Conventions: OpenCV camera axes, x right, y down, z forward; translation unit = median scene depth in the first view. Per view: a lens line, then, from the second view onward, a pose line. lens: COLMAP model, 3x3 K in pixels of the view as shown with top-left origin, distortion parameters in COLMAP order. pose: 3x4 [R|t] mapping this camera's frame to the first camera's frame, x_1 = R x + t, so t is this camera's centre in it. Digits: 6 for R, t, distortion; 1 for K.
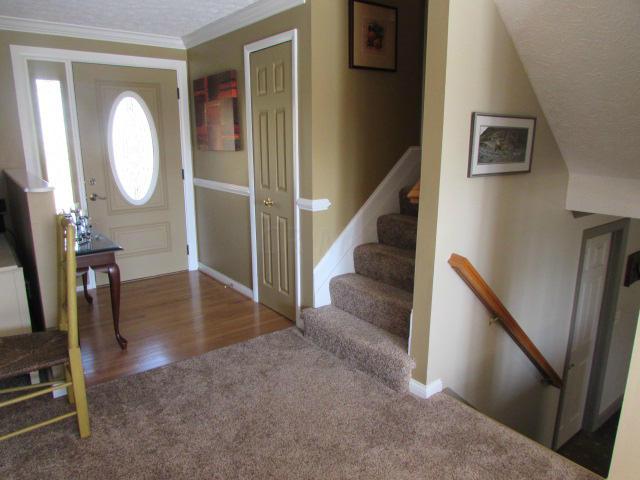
lens RADIAL K [[453.7, 0, 323.2], [0, 453.7, 241.6], [0, 0, 1]] dist [-0.040522, 0.005448]
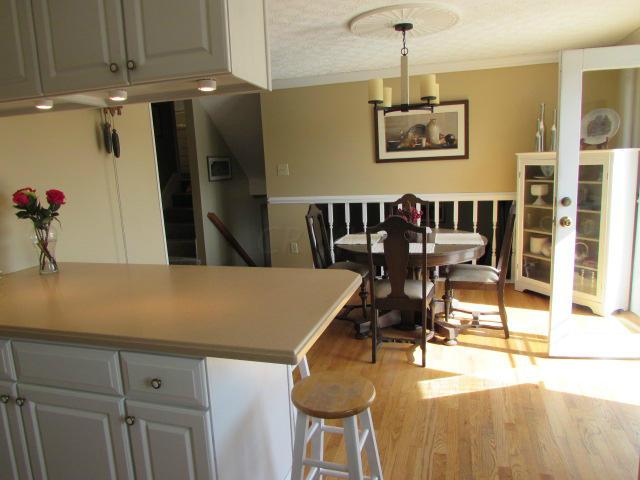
lens RADIAL K [[453.7, 0, 320.4], [0, 453.7, 238.8], [0, 0, 1]] dist [-0.040522, 0.005448]
pose [[0.814536, -0.139262, 0.563150, -0.615213], [0.179421, 0.983638, -0.016269, 0.311252], [-0.551670, 0.114293, 0.826195, -1.341905]]
